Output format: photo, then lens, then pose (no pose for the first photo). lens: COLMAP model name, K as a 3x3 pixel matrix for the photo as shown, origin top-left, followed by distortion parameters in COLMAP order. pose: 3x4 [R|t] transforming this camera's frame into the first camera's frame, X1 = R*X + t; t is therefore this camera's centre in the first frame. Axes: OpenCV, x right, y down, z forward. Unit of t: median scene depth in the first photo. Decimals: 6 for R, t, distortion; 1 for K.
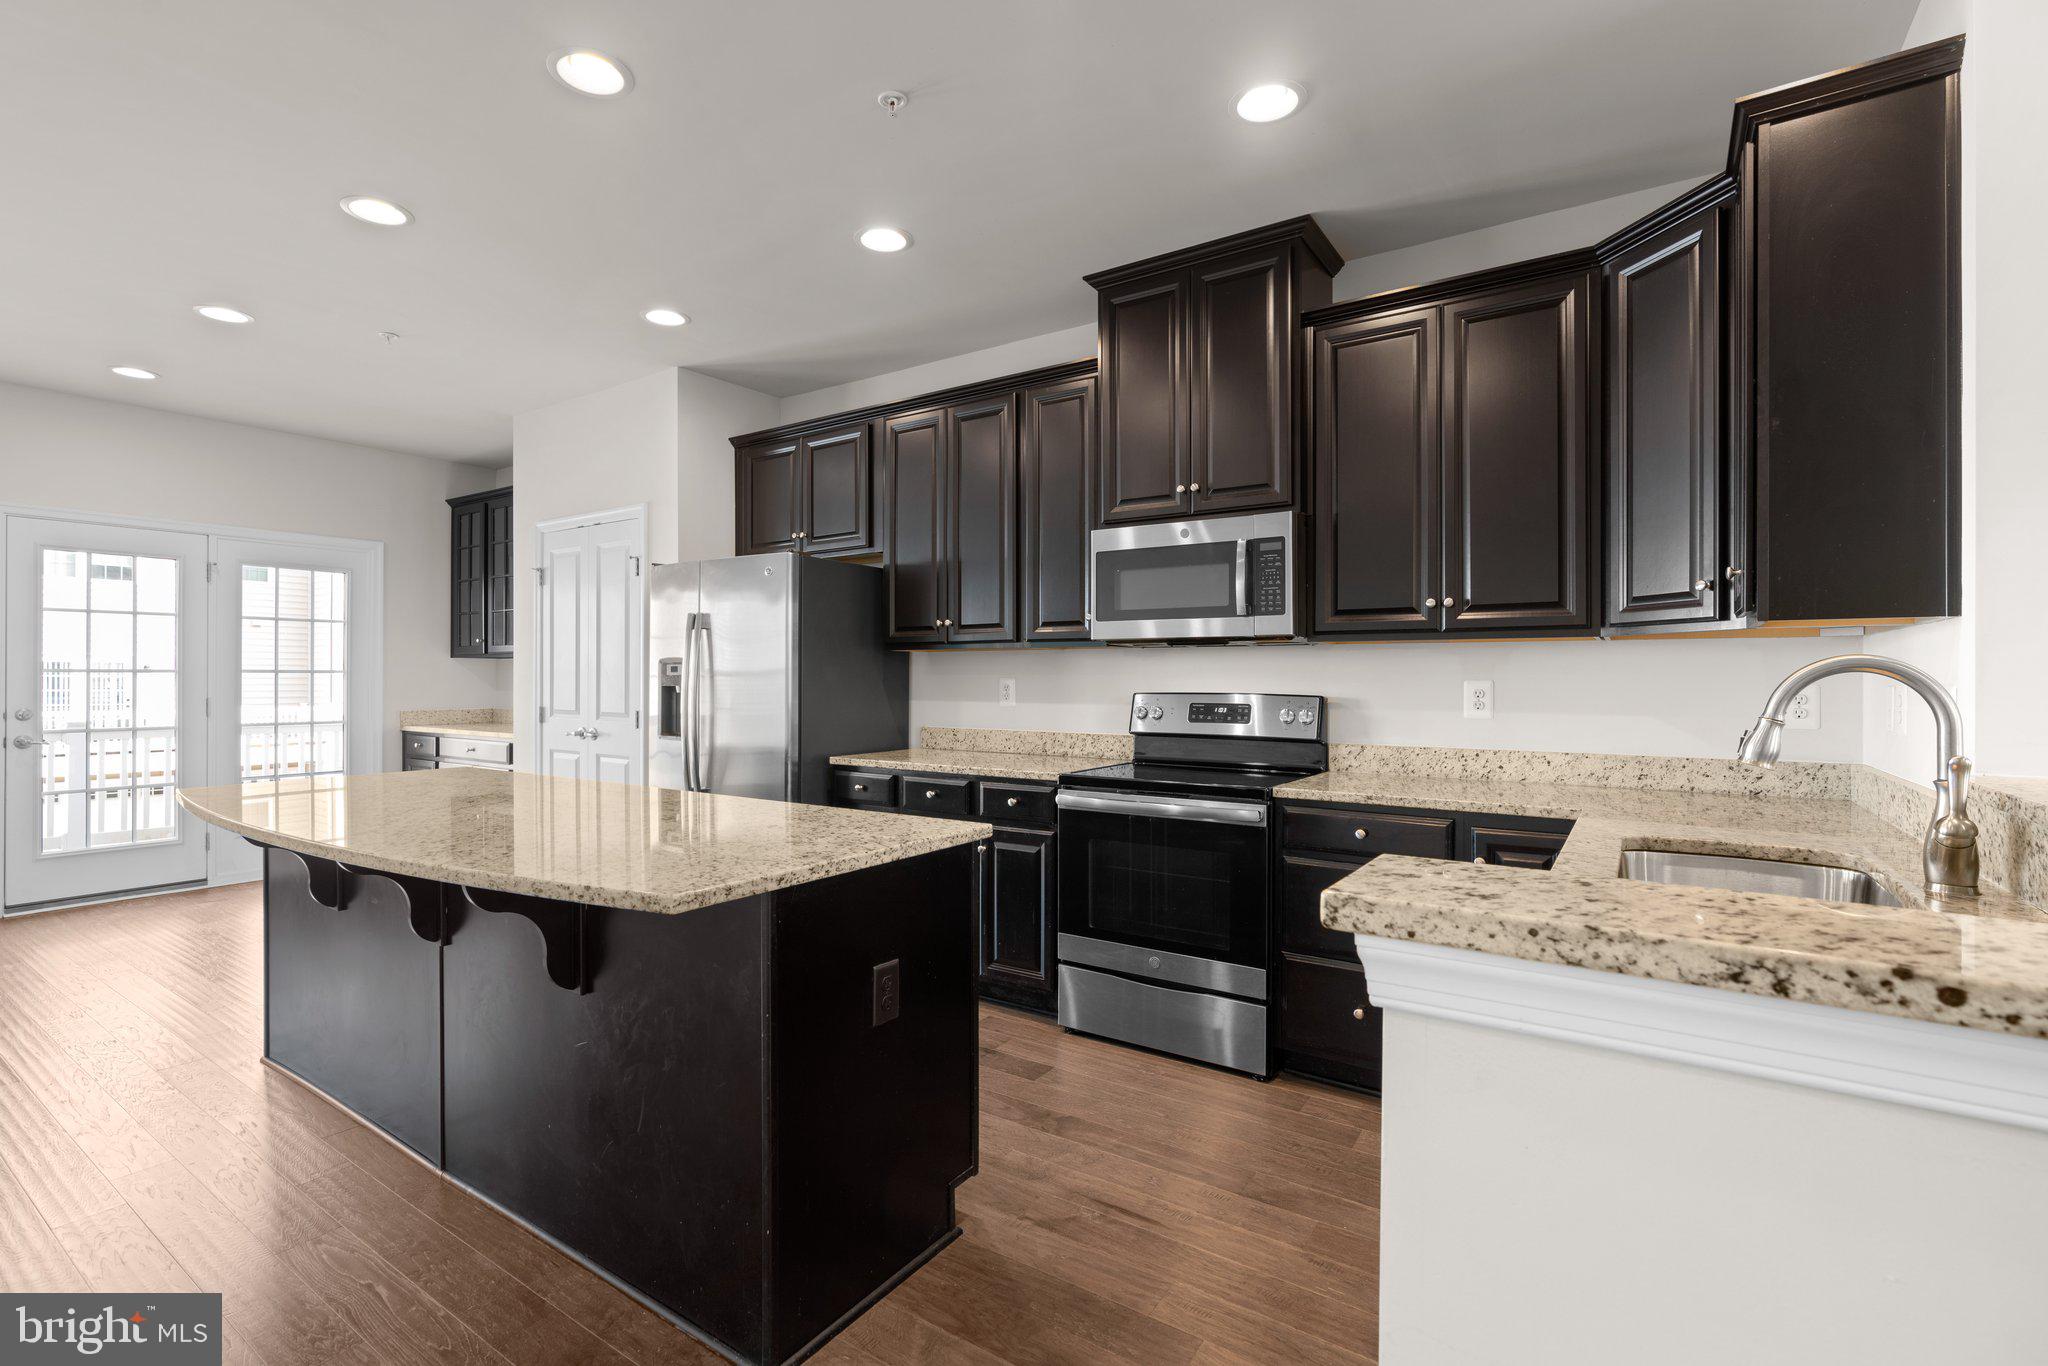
lens RADIAL K [[921.8, 0, 1024.0], [0, 921.8, 683.0], [0, 0, 1]] dist [-0.009072, 0.000233]
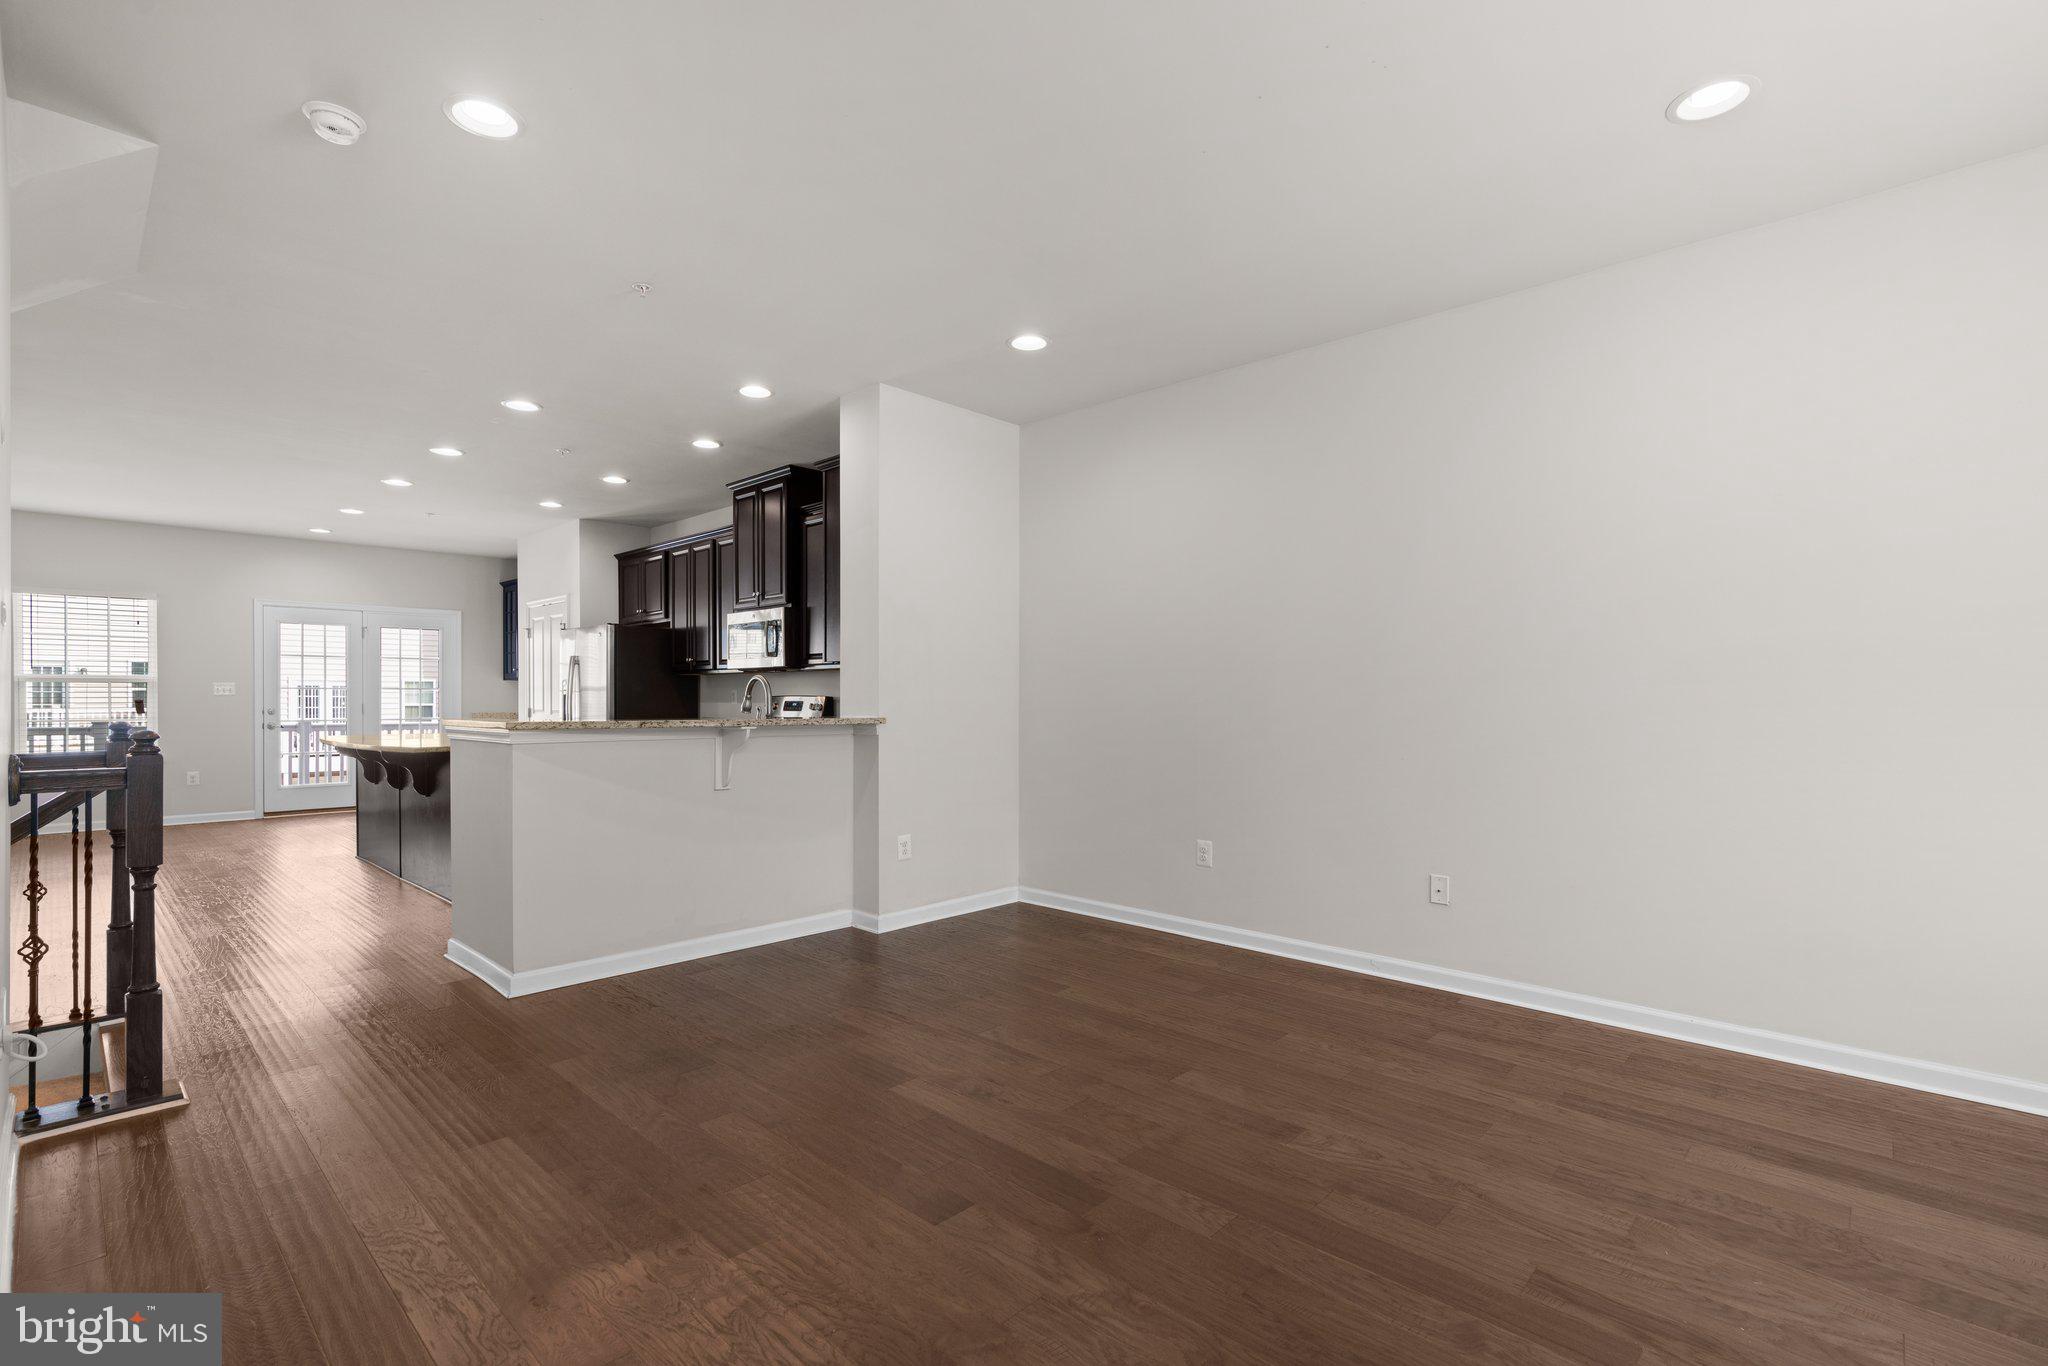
lens RADIAL K [[939.8, 0, 1032.9], [0, 939.8, 707.9], [0, 0, 1]] dist [-0.001245, 0.000195]
pose [[0.986493, -0.001103, -0.163799, 1.031474], [0.002112, 0.999980, 0.005985, 0.026010], [0.163790, -0.006250, 0.986476, -0.875595]]
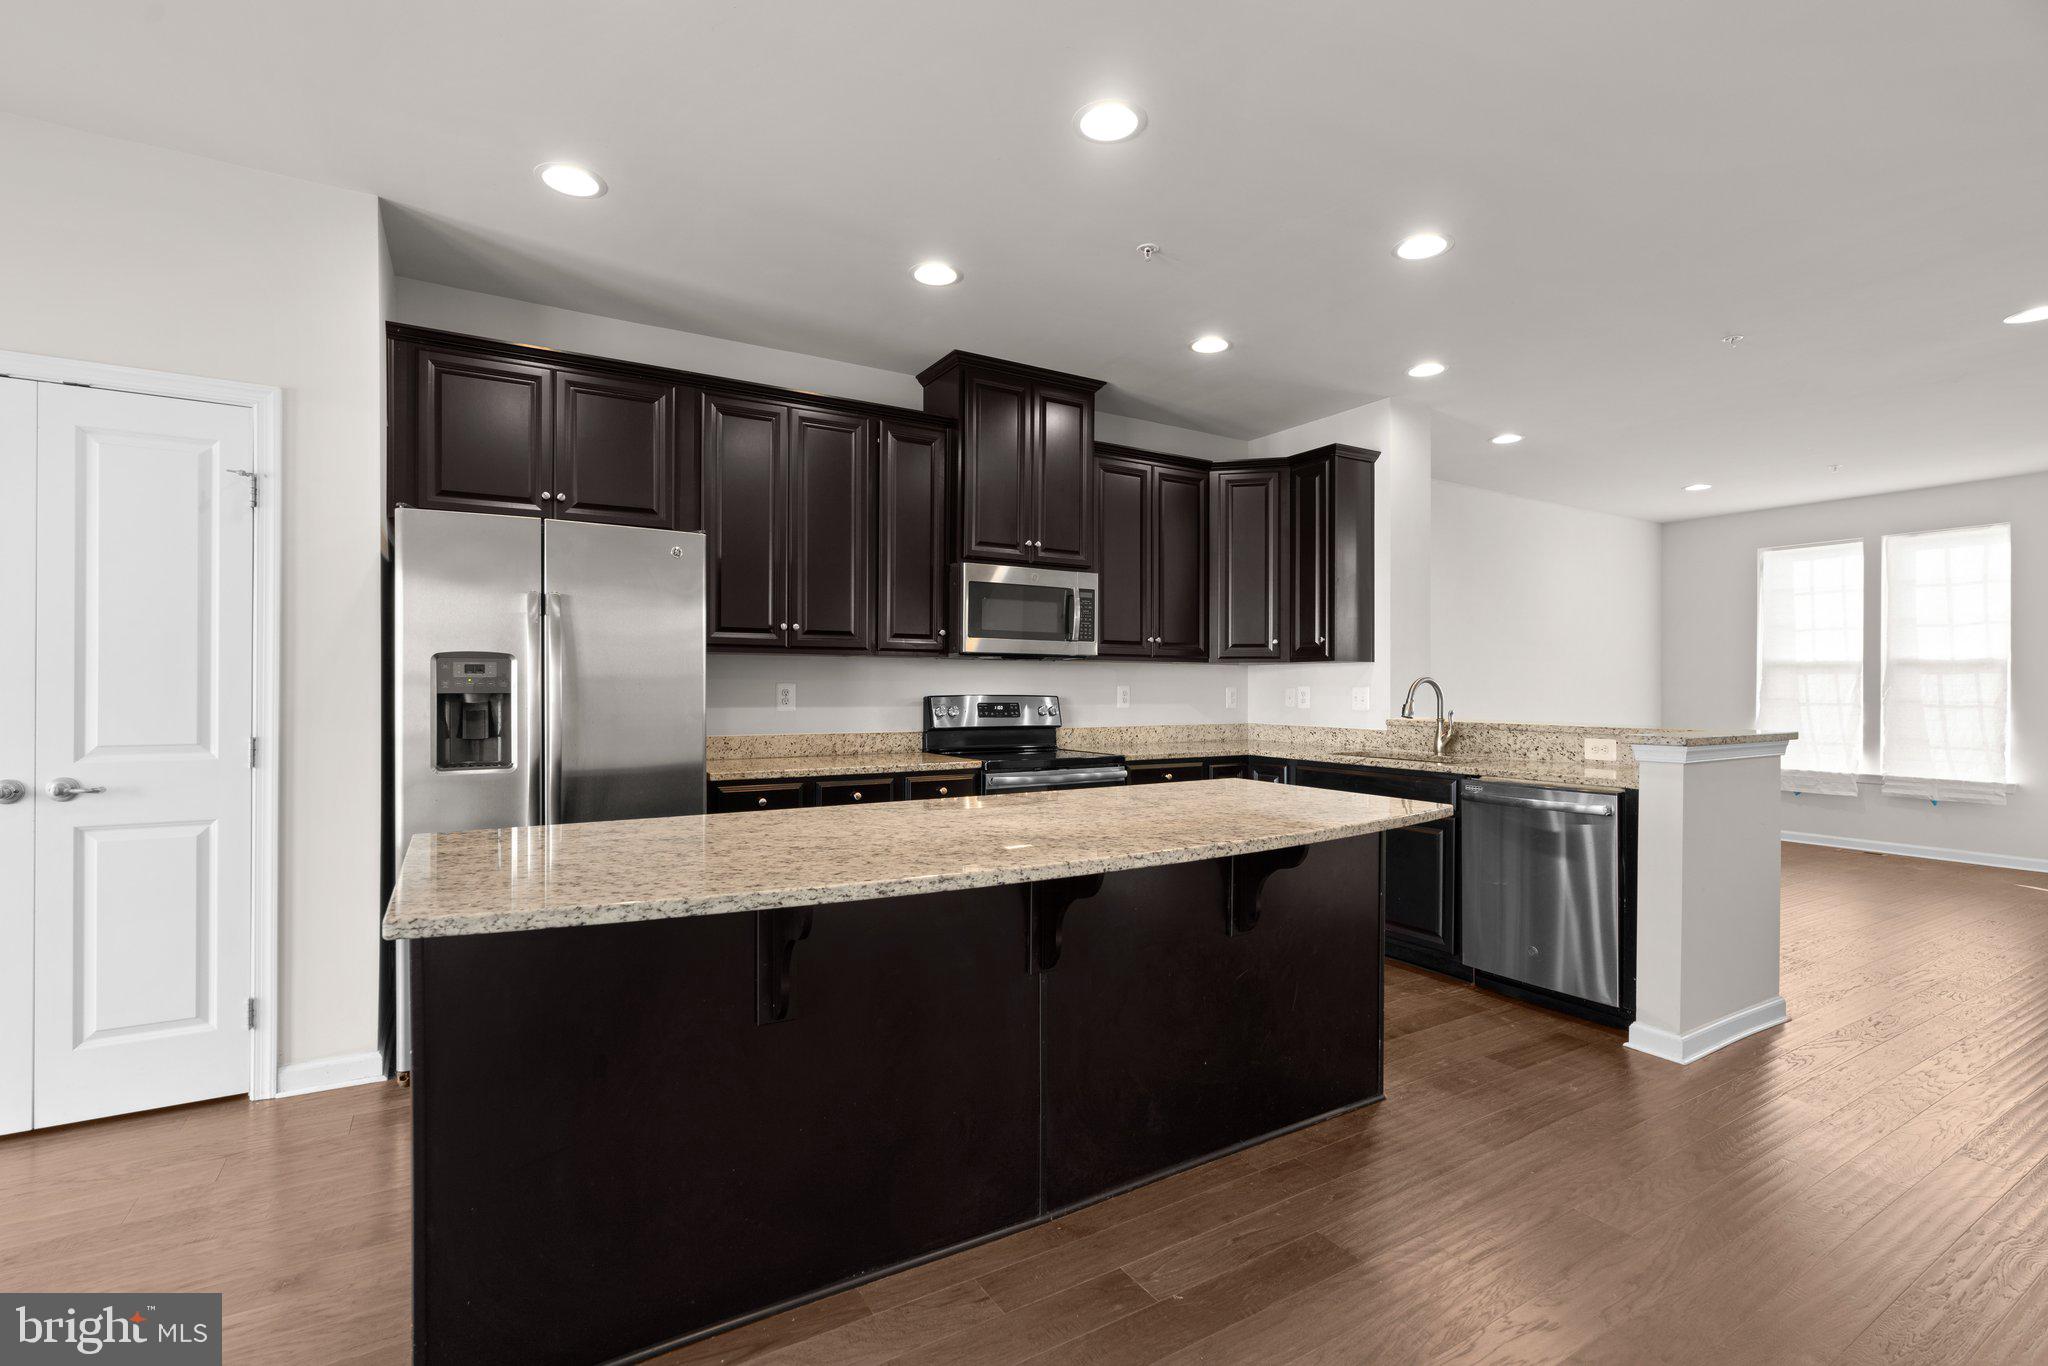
lens RADIAL K [[924.9, 0, 1014.1], [0, 924.9, 685.2], [0, 0, 1]] dist [-0.007995, 0.000200]
pose [[0.420450, -0.000358, 0.907316, -0.977596], [0.000795, 1.000000, 0.000027, -0.002967], [-0.907316, 0.000710, 0.420450, 0.414669]]
